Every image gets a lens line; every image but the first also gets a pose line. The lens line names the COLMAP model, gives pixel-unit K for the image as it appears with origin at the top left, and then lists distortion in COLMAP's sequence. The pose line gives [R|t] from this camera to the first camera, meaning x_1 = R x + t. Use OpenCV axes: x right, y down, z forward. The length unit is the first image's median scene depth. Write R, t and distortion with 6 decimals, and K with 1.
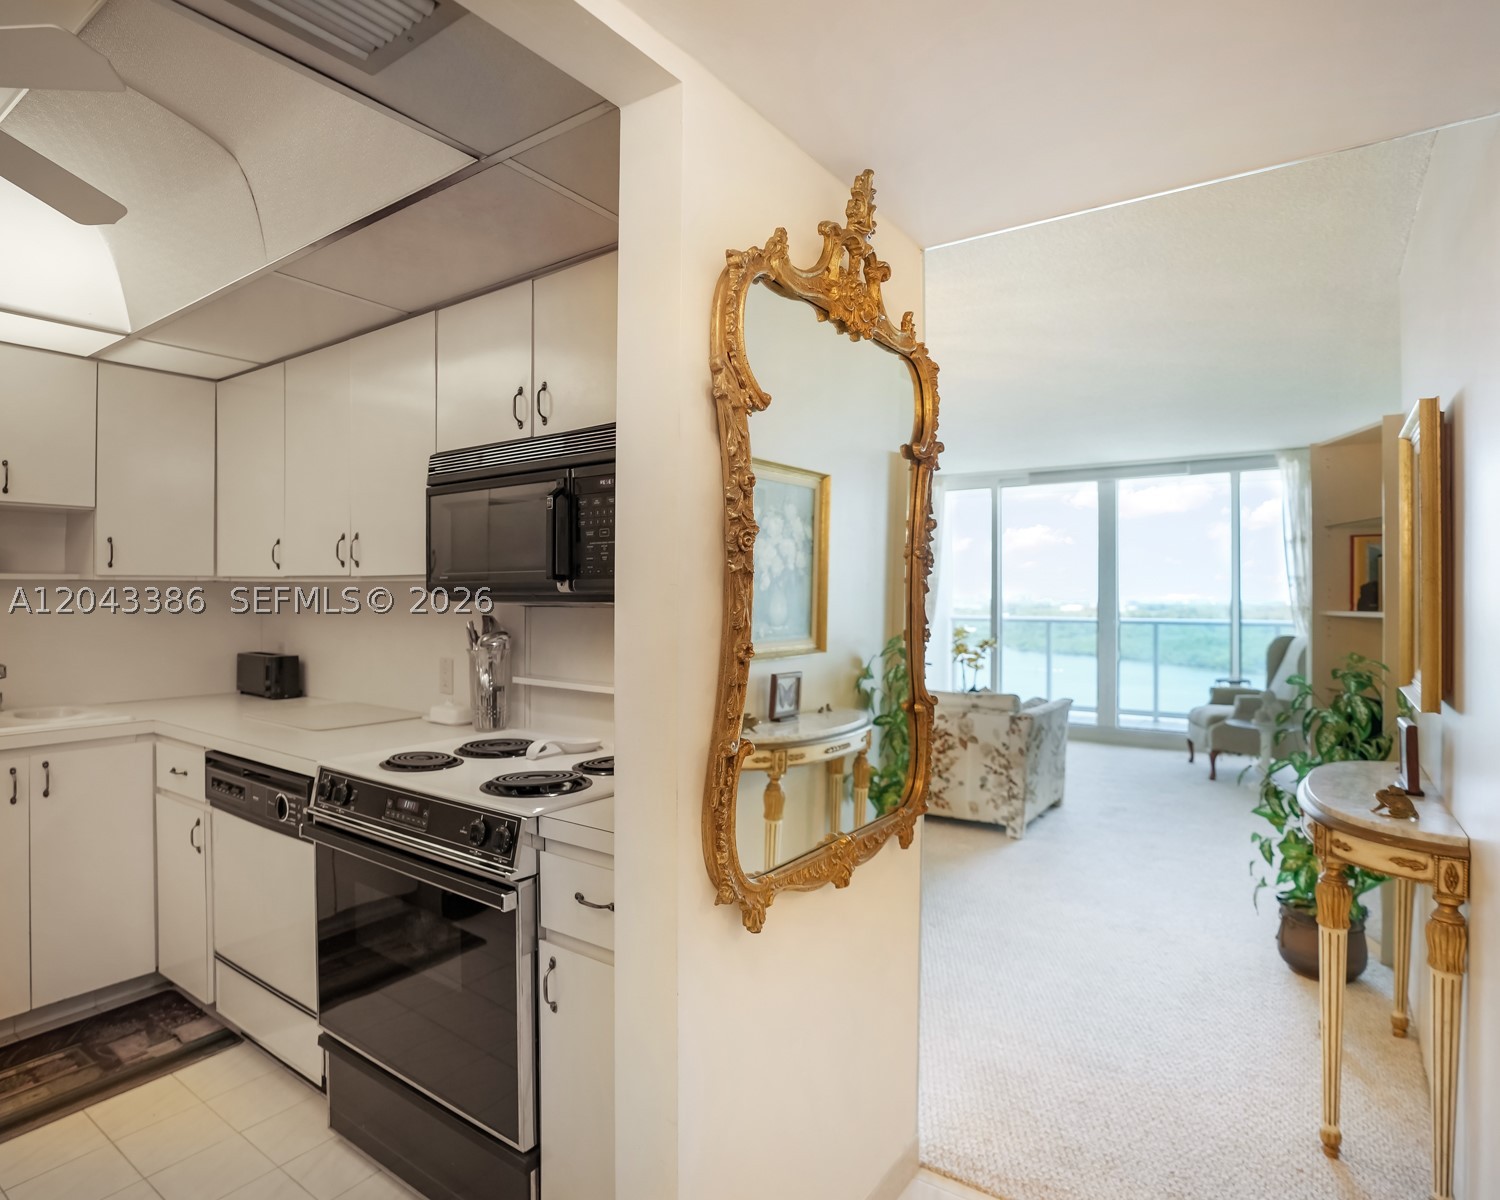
lens RADIAL K [[852.9, 0, 754.3], [0, 852.9, 585.3], [0, 0, 1]] dist [-0.067433, 0.027725]
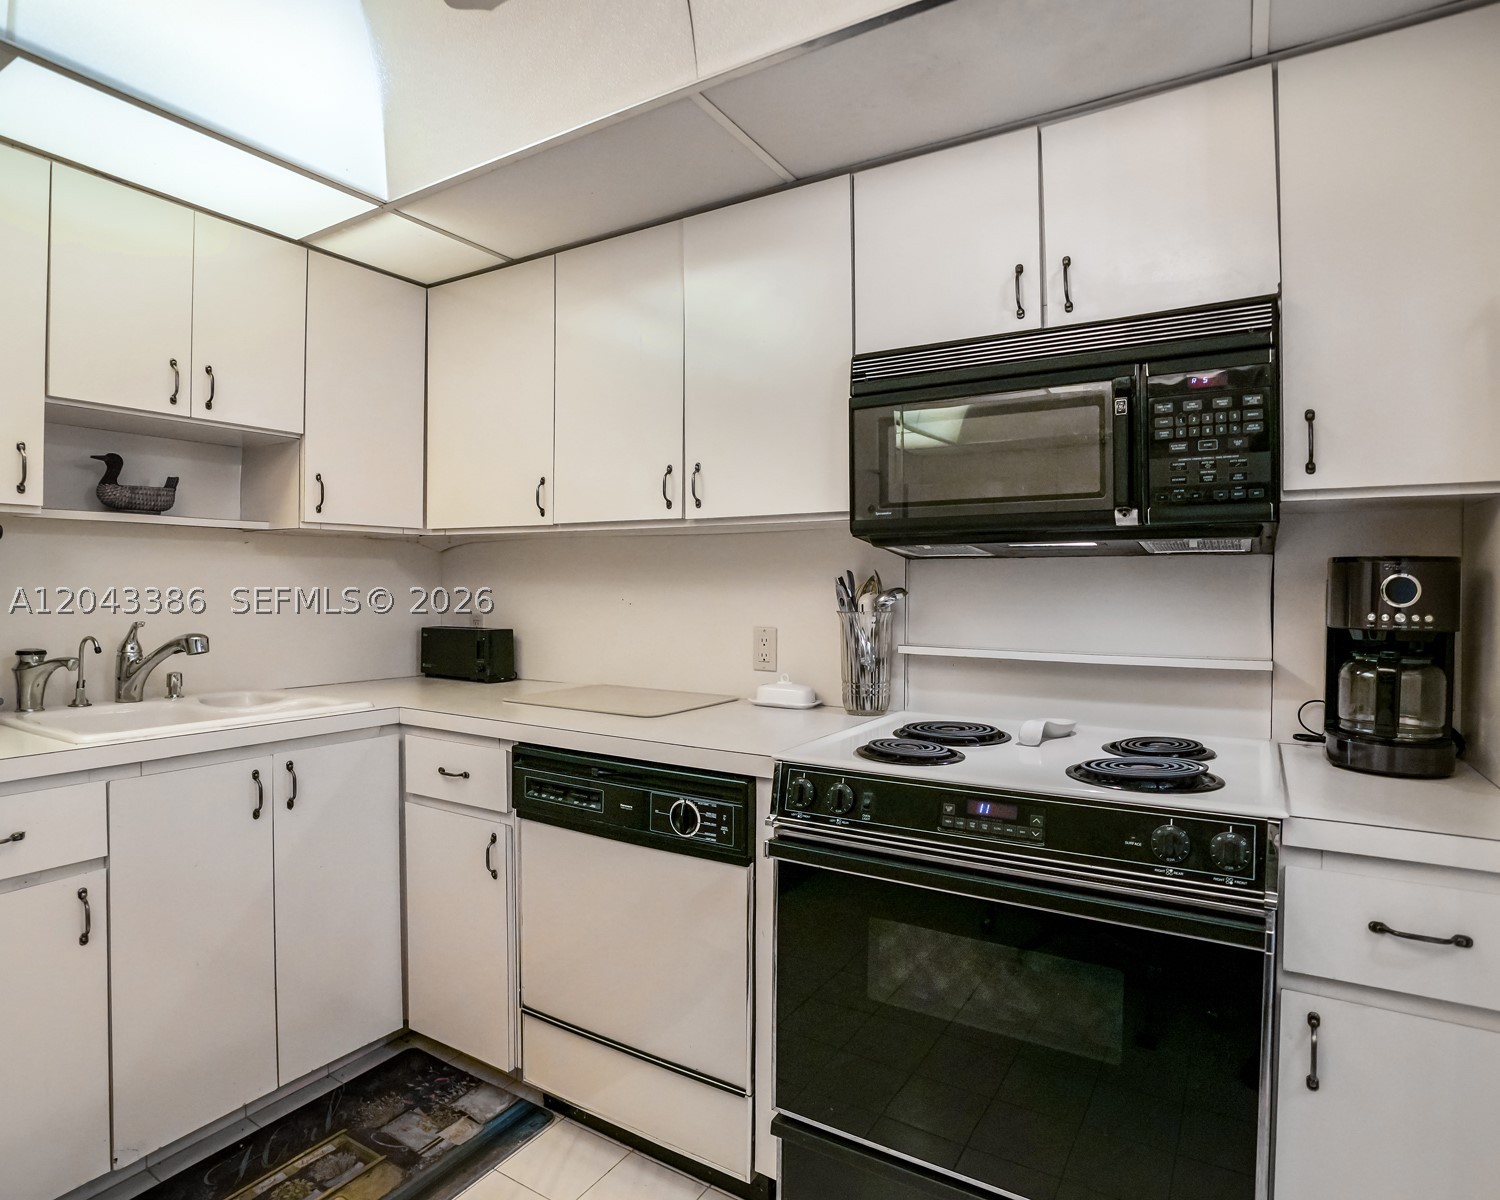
lens RADIAL K [[852.9, 0, 747.3], [0, 852.9, 588.2], [0, 0, 1]] dist [-0.067433, 0.027725]
pose [[0.997791, 0.002144, 0.066390, -0.497663], [-0.002842, 0.999942, 0.010423, 0.046914], [-0.066364, -0.010589, 0.997739, 0.213624]]
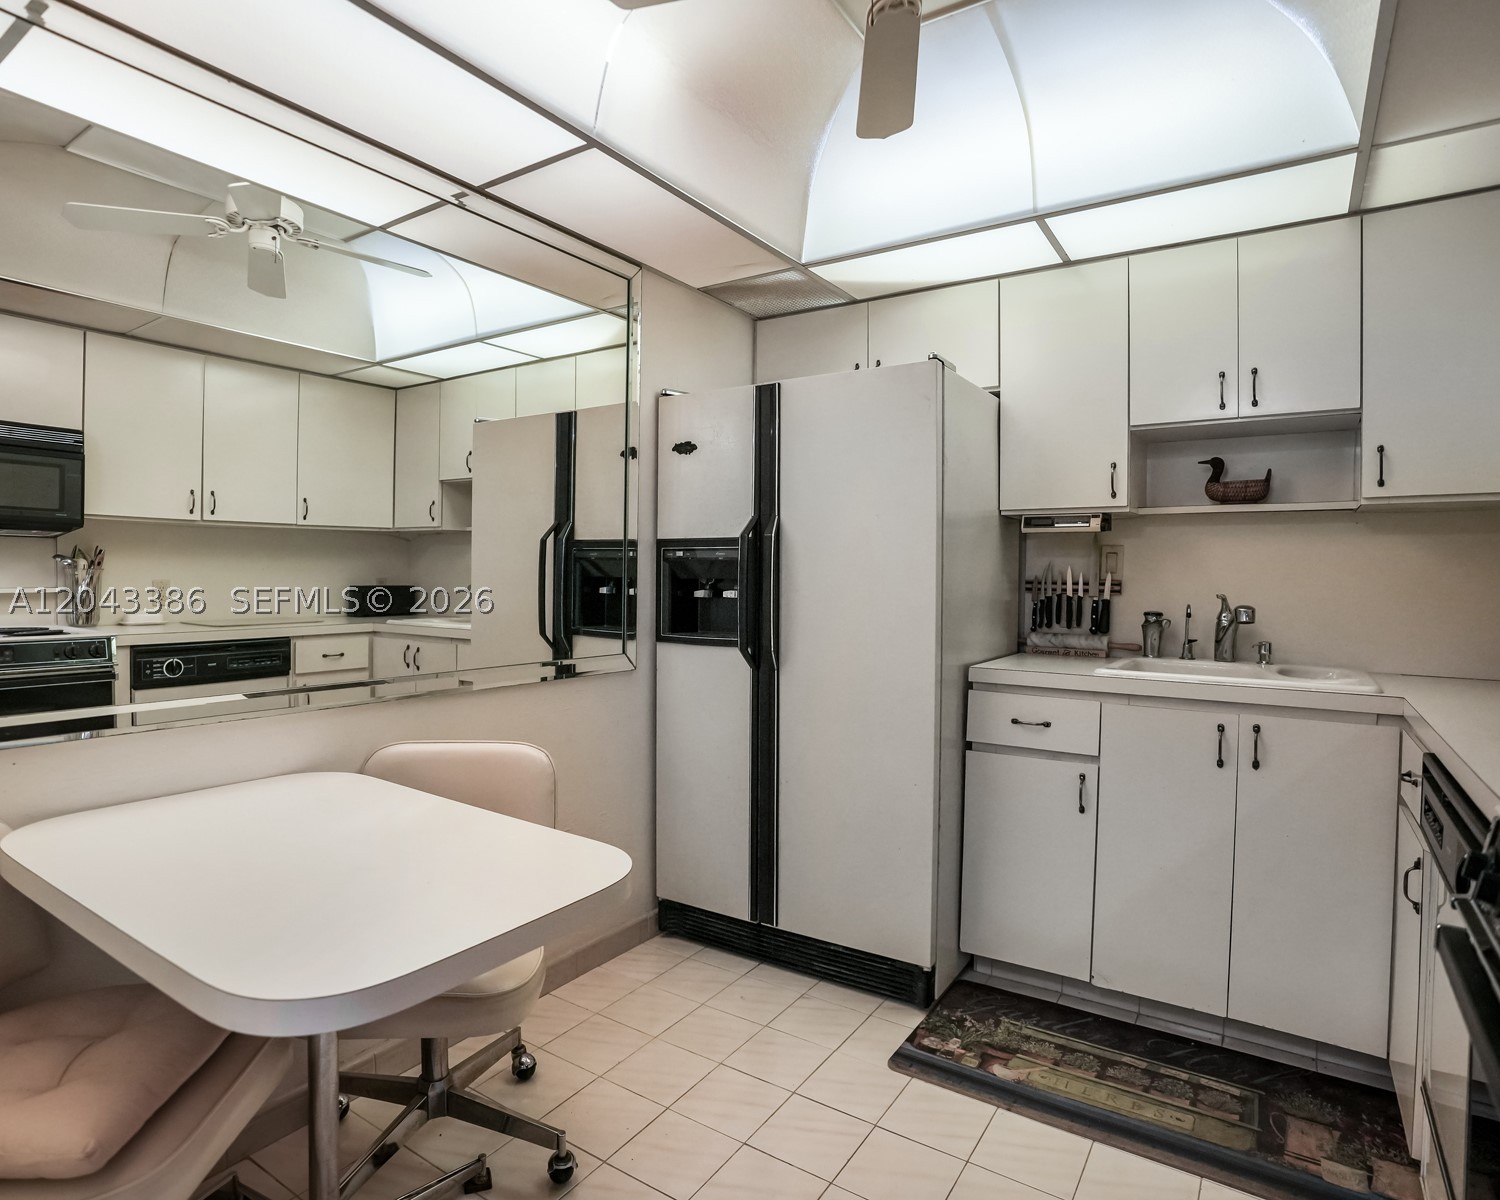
lens RADIAL K [[852.9, 0, 741.3], [0, 852.9, 587.6], [0, 0, 1]] dist [-0.067433, 0.027725]
pose [[0.020572, 0.012842, -0.999706, -0.060248], [-0.008731, 0.999882, 0.012665, 0.074690], [0.999750, 0.008468, 0.020682, 0.481044]]
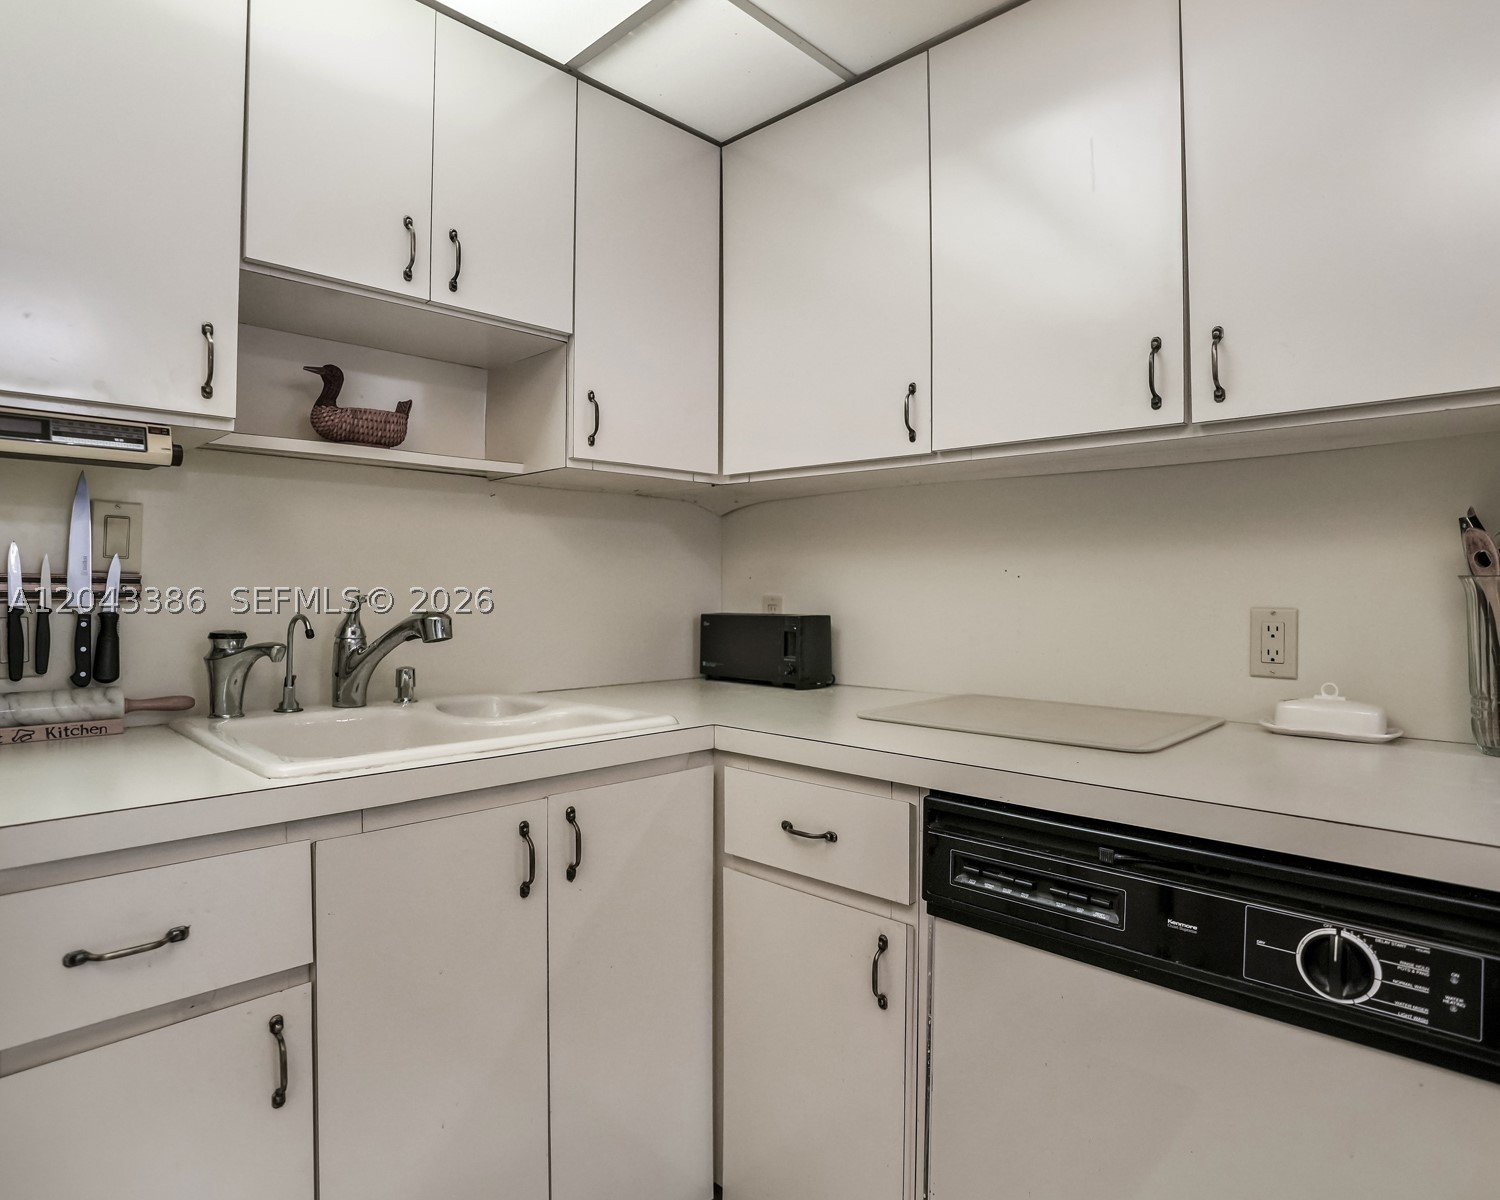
lens RADIAL K [[852.9, 0, 735.8], [0, 852.9, 586.8], [0, 0, 1]] dist [-0.067433, 0.027725]
pose [[0.988221, -0.000383, -0.153032, -0.691747], [0.000676, 0.999998, 0.001860, 0.083460], [0.153031, -0.001942, 0.988219, 0.524179]]
